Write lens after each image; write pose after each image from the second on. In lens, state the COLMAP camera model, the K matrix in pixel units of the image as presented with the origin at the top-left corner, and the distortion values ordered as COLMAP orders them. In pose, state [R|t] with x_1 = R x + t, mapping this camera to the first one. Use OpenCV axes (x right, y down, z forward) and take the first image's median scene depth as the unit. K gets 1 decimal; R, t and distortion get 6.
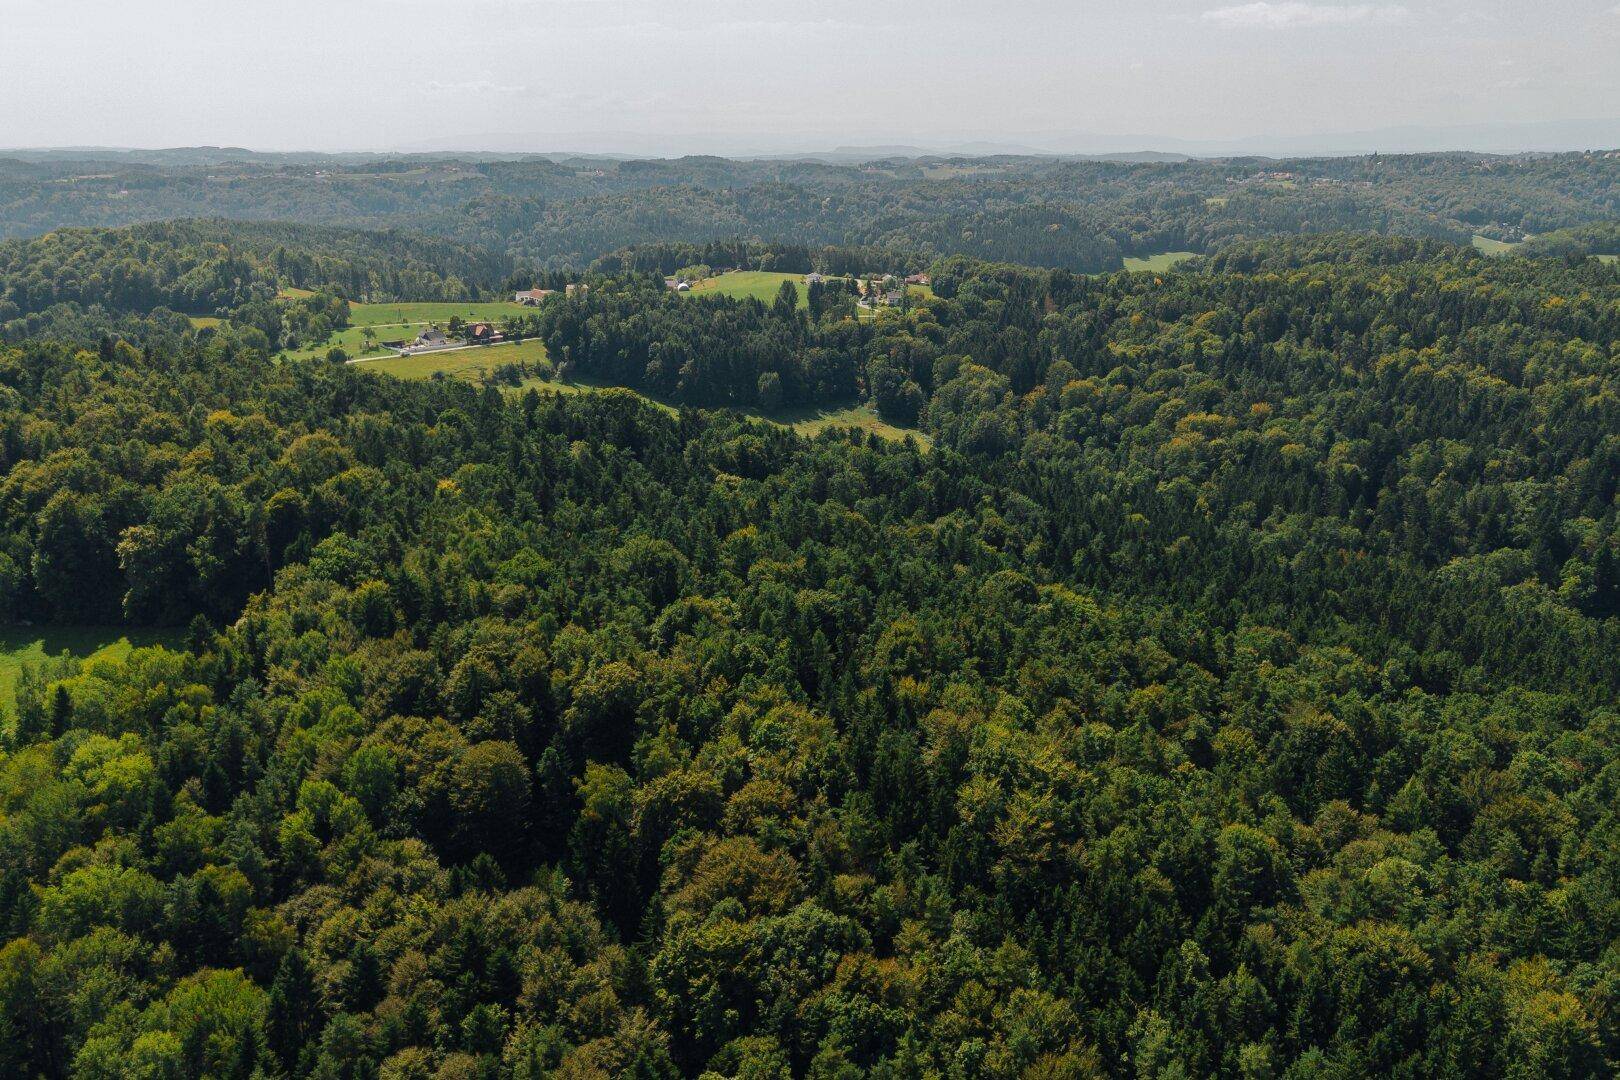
lens RADIAL K [[1365.2, 0, 840.9], [0, 1365.2, 537.2], [0, 0, 1]] dist [0.093065, -0.070312]
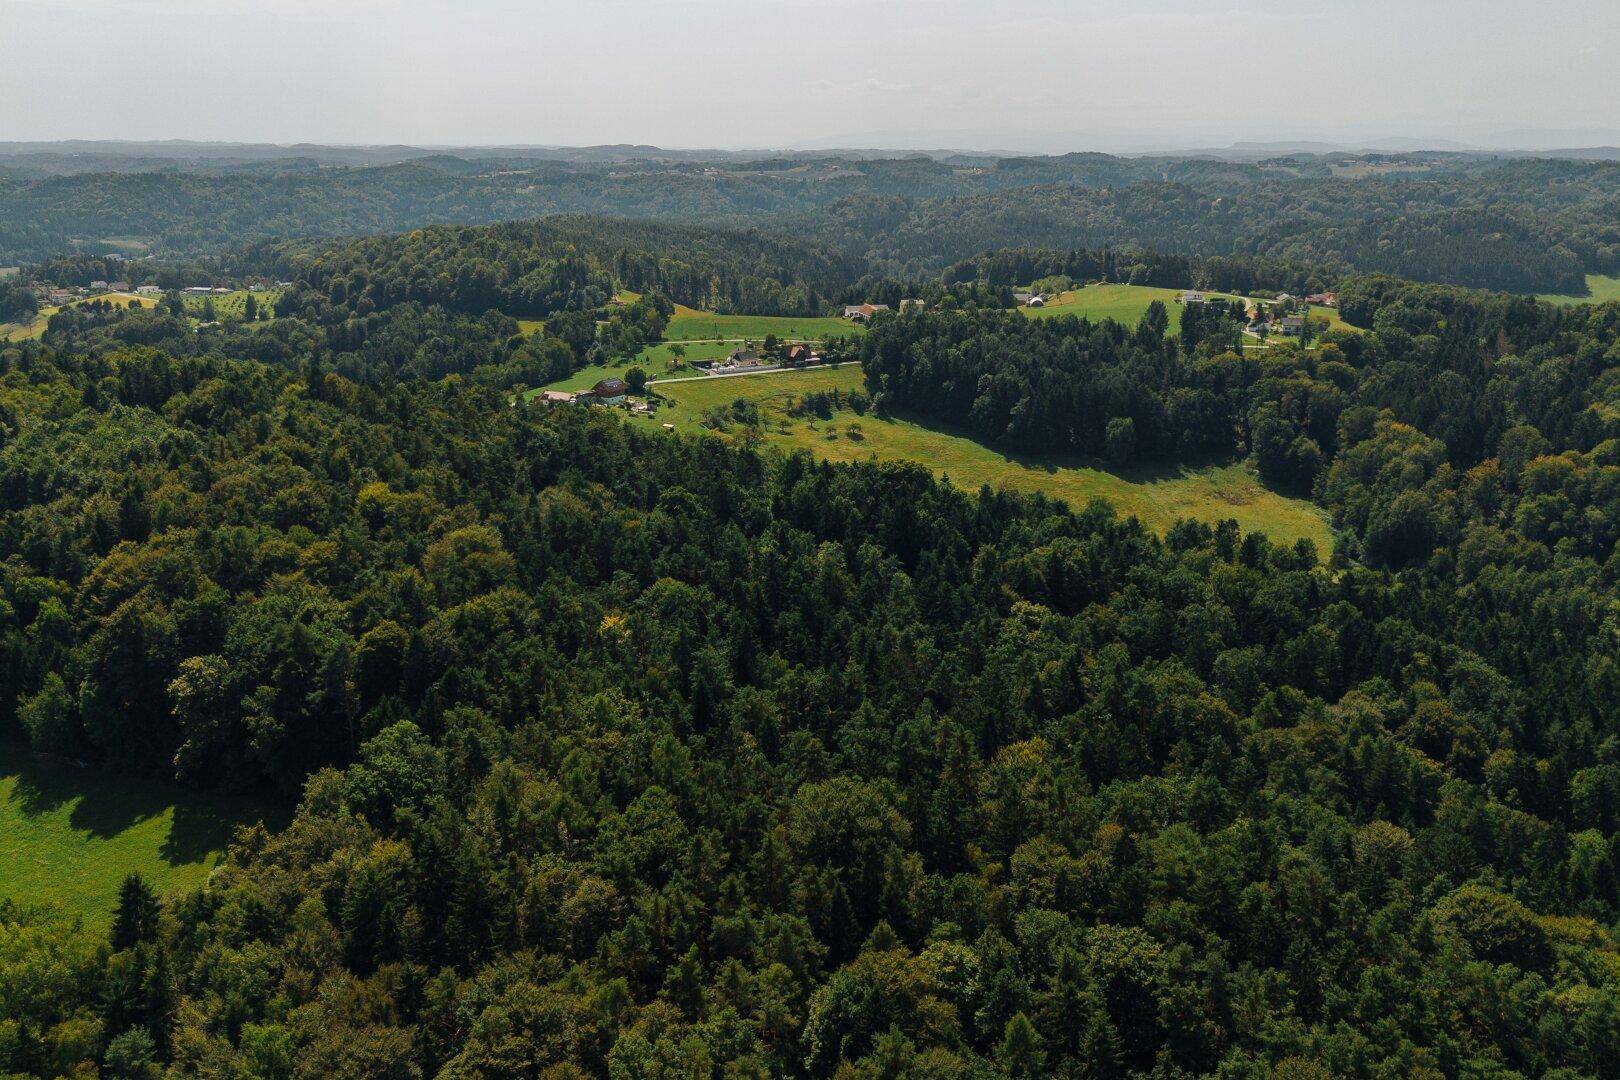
lens RADIAL K [[1406.7, 0, 835.1], [0, 1406.7, 520.8], [0, 0, 1]] dist [0.163325, -0.259365]
pose [[0.964738, 0.073245, -0.252815, 0.000970], [-0.077581, 0.996960, -0.007209, -0.036558], [0.251518, 0.026569, 0.967488, 0.127620]]
